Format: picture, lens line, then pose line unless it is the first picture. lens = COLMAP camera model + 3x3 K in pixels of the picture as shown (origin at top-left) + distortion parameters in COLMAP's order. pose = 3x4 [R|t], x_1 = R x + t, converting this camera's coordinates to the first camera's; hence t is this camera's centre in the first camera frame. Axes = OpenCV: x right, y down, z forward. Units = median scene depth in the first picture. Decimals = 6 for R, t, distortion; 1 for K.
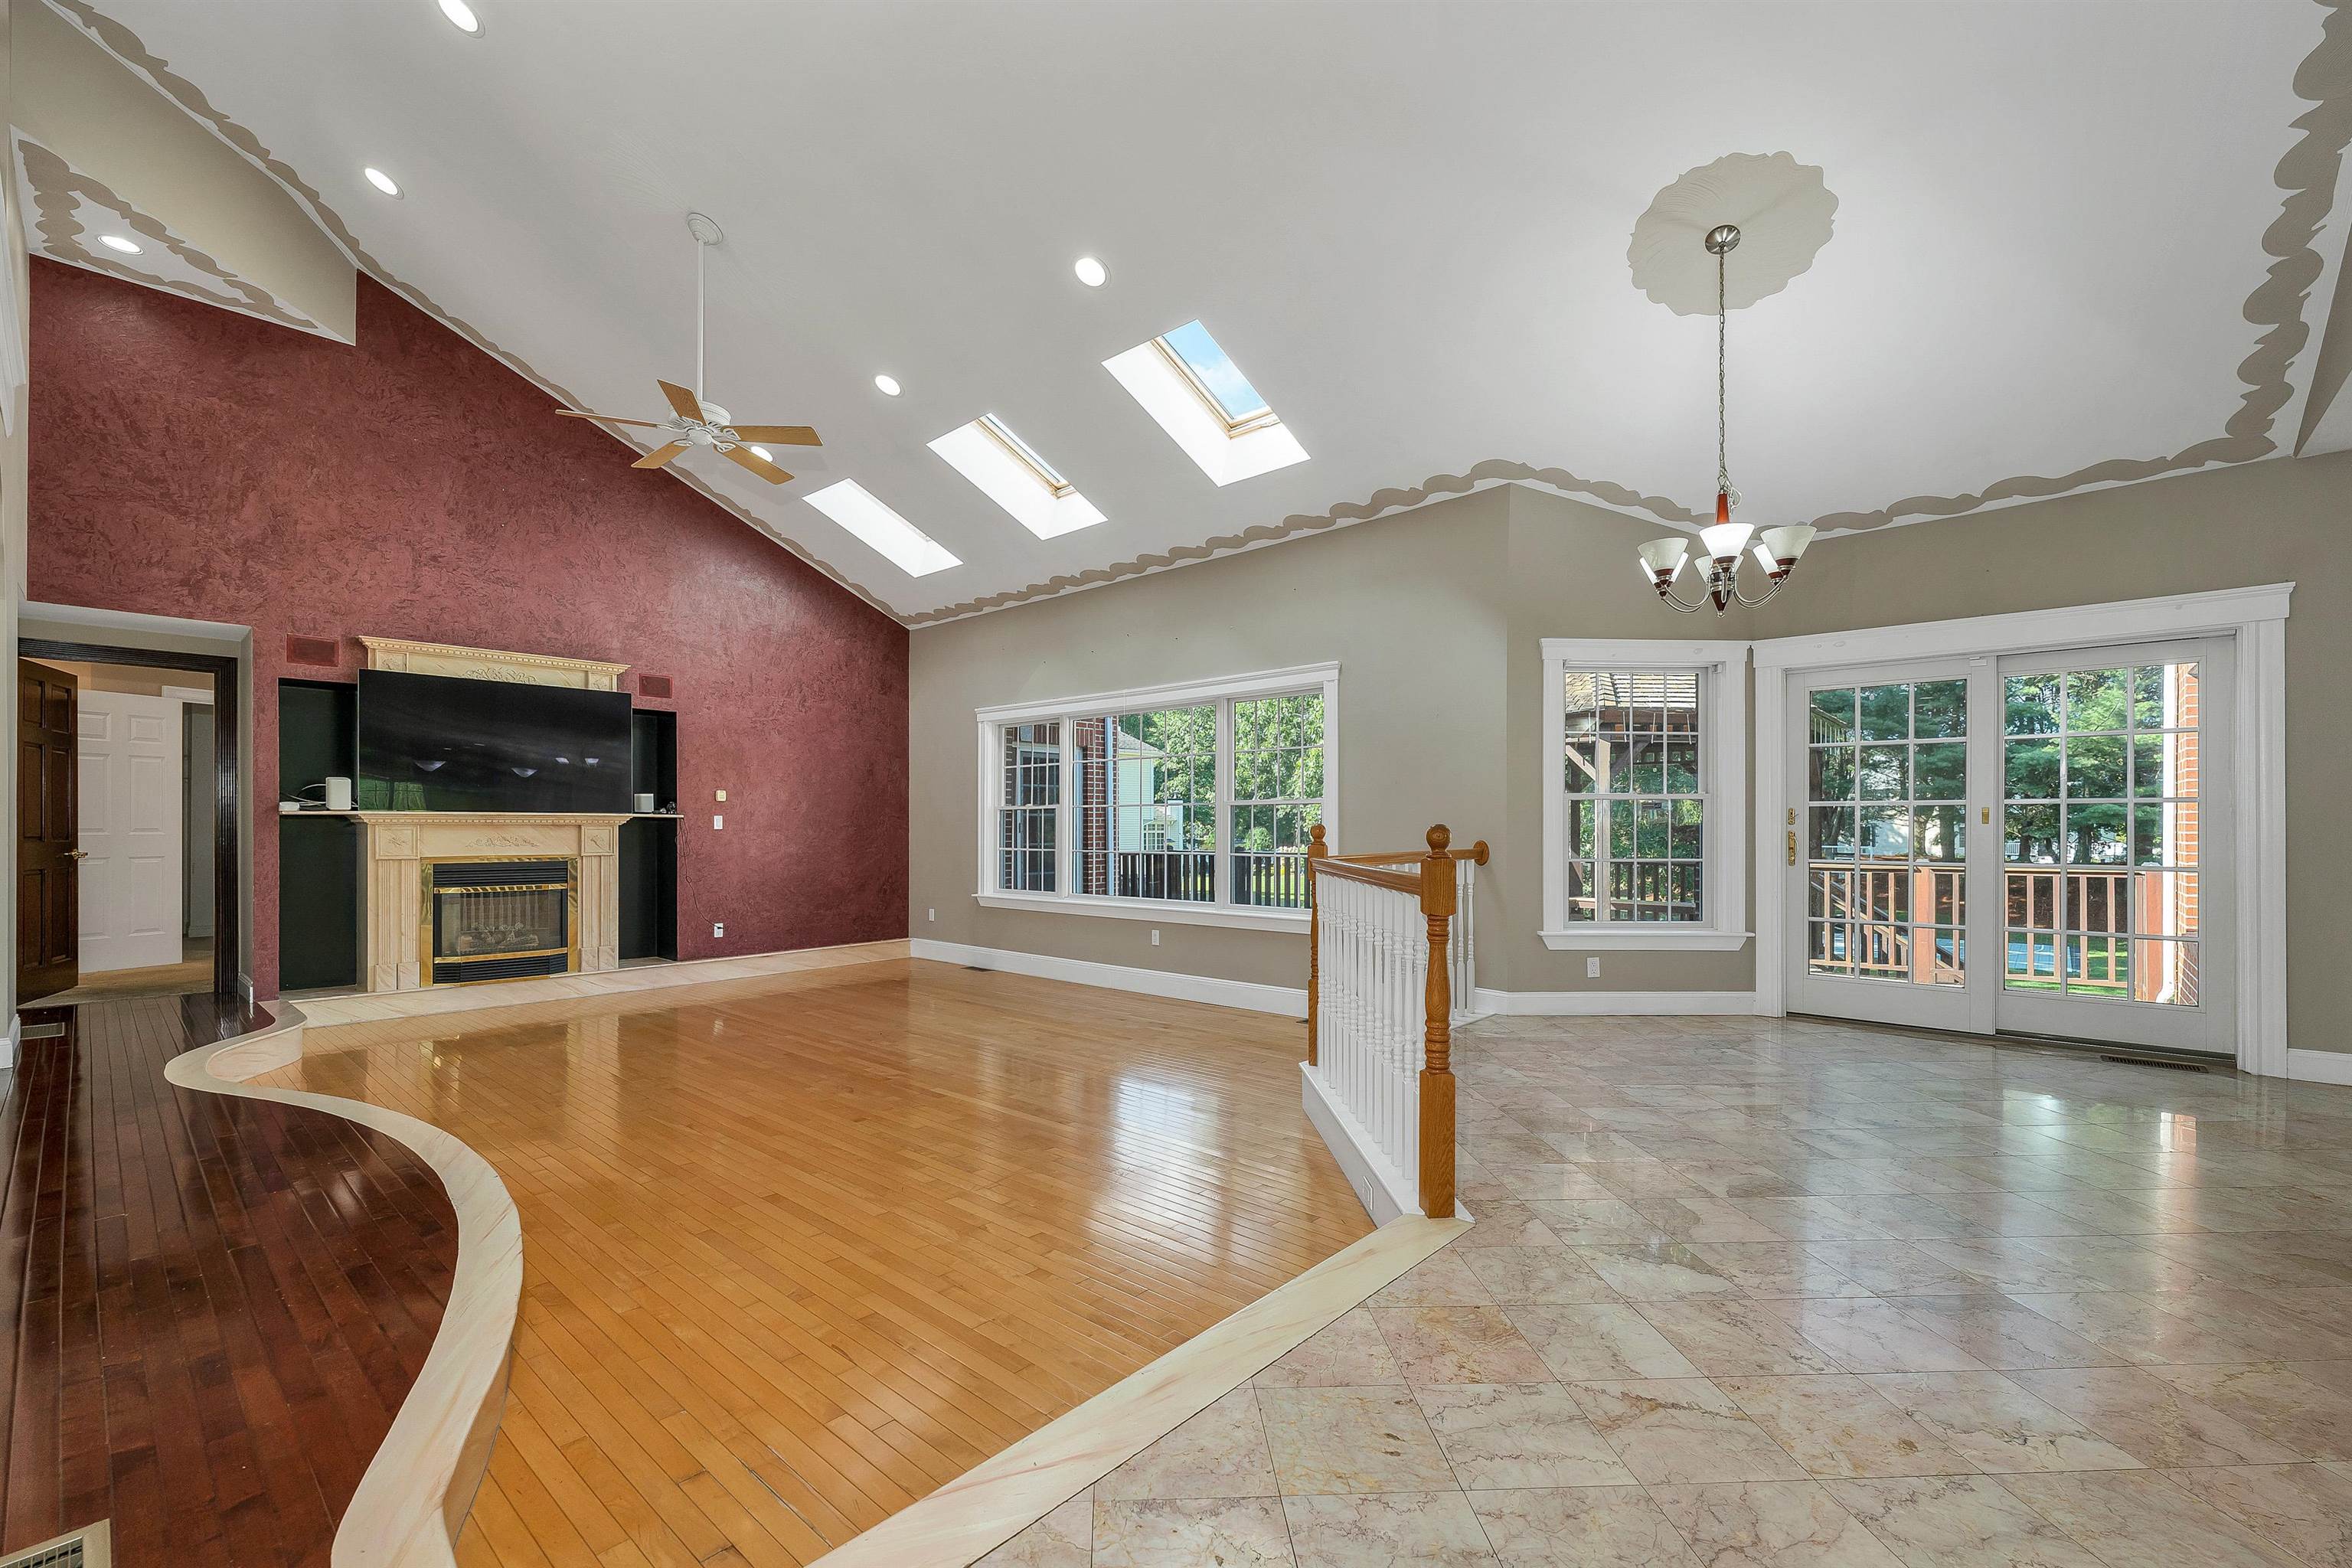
lens RADIAL K [[973.4, 0, 1185.4], [0, 973.4, 804.3], [0, 0, 1]] dist [0.001307, -0.000180]
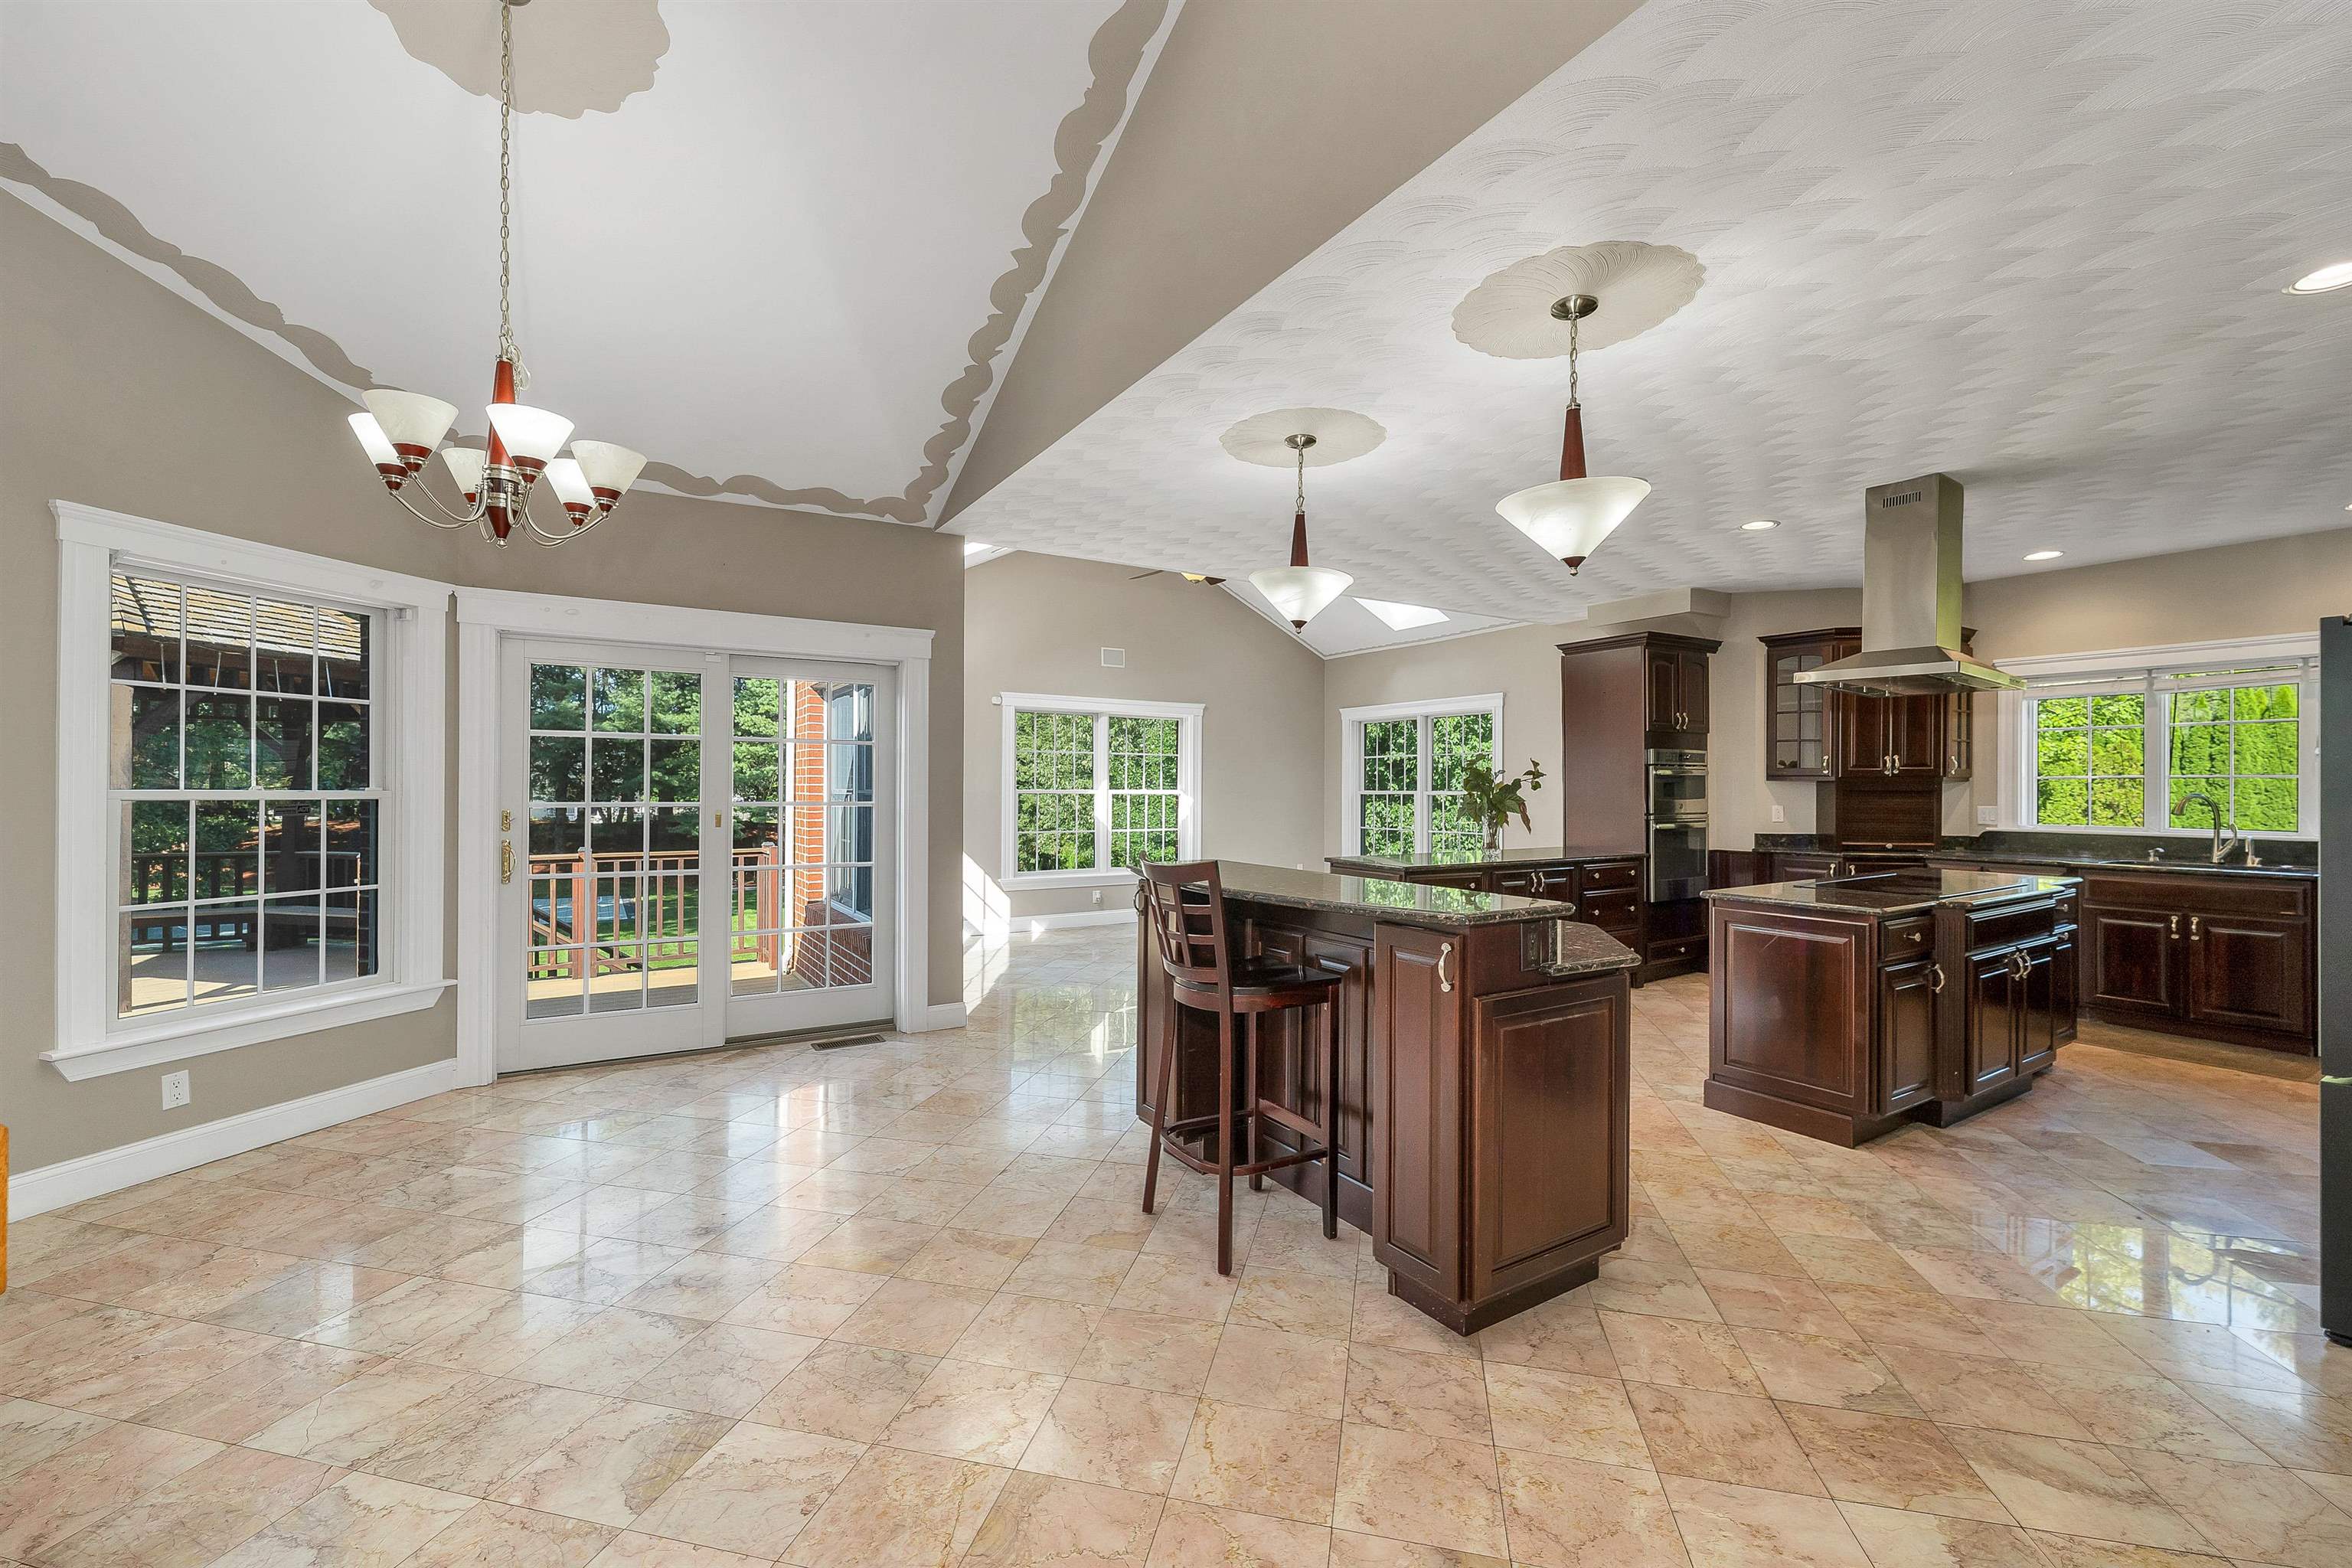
lens RADIAL K [[954.3, 0, 1183.7], [0, 954.3, 791.6], [0, 0, 1]] dist [-0.000794, -0.000334]
pose [[0.285161, -0.001760, 0.958478, 0.035267], [-0.023996, 0.999672, 0.008975, -0.025050], [-0.958179, -0.025559, 0.285025, 0.210471]]
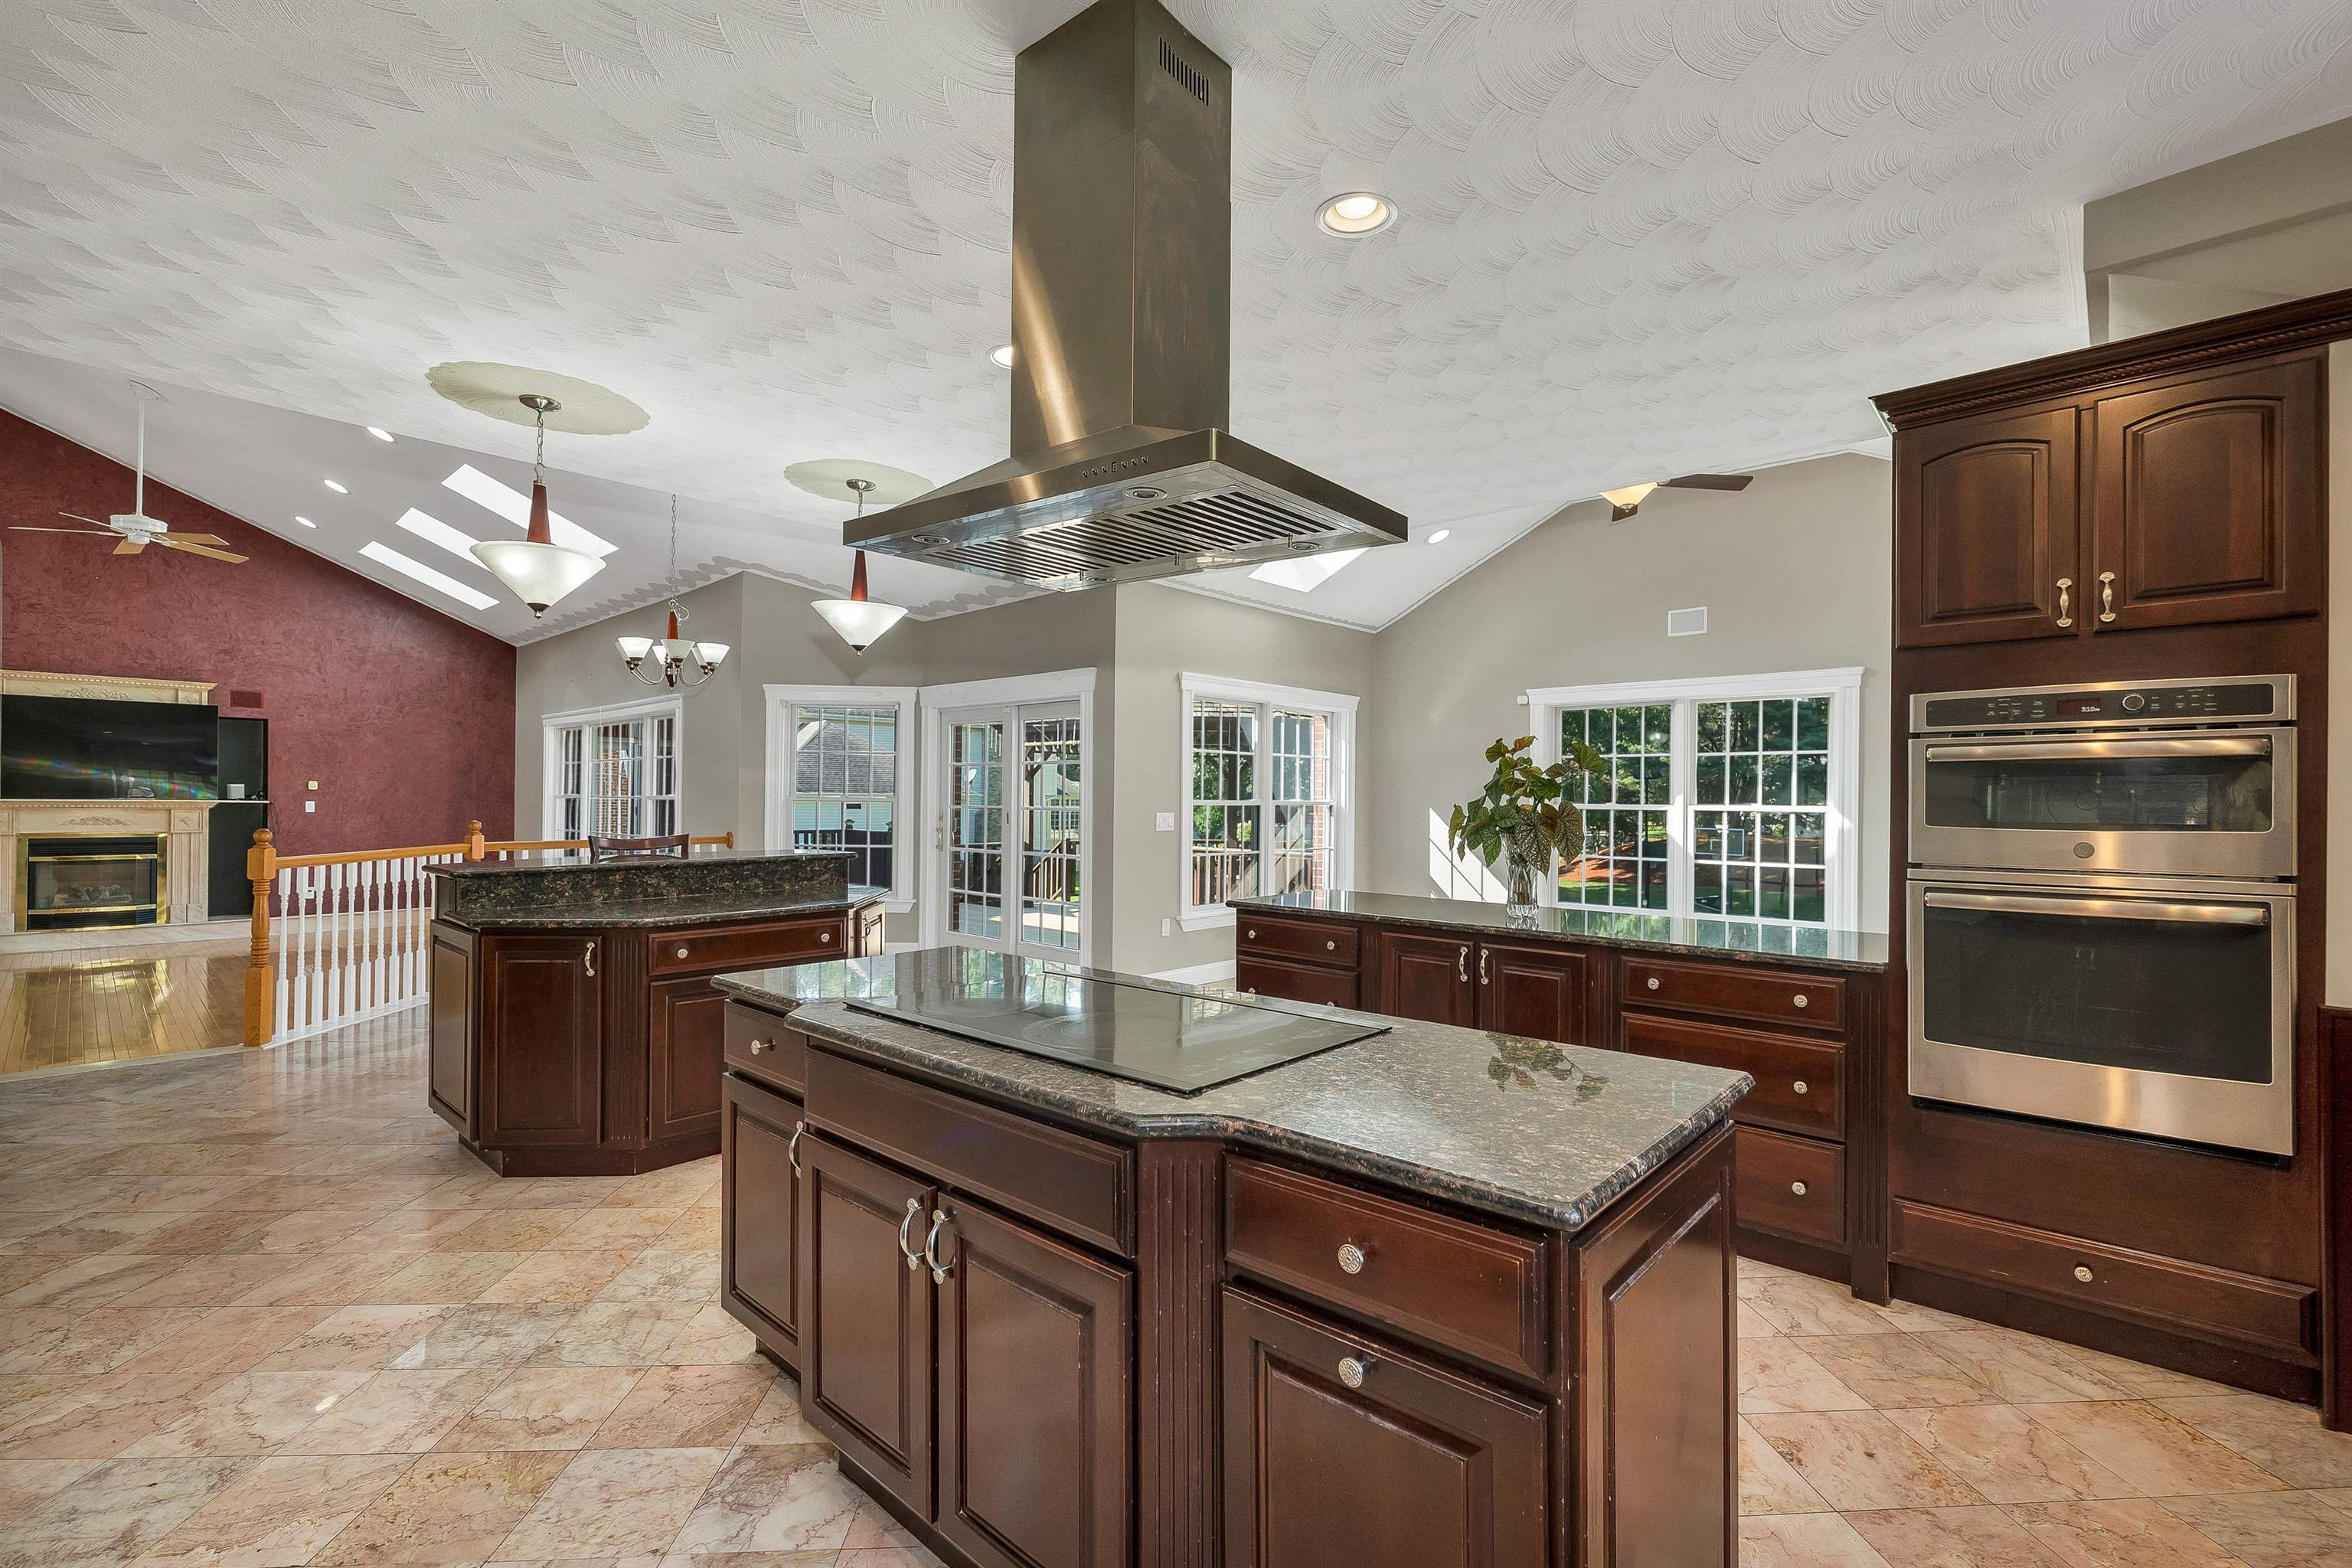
lens RADIAL K [[1006.6, 0, 1182.3], [0, 1006.6, 787.2], [0, 0, 1]] dist [-0.001148, -0.000050]
pose [[0.999933, 0.009131, -0.007090, 0.785518], [-0.009063, 0.999914, 0.009475, -0.035127], [0.007175, -0.009410, 0.999930, -0.342372]]
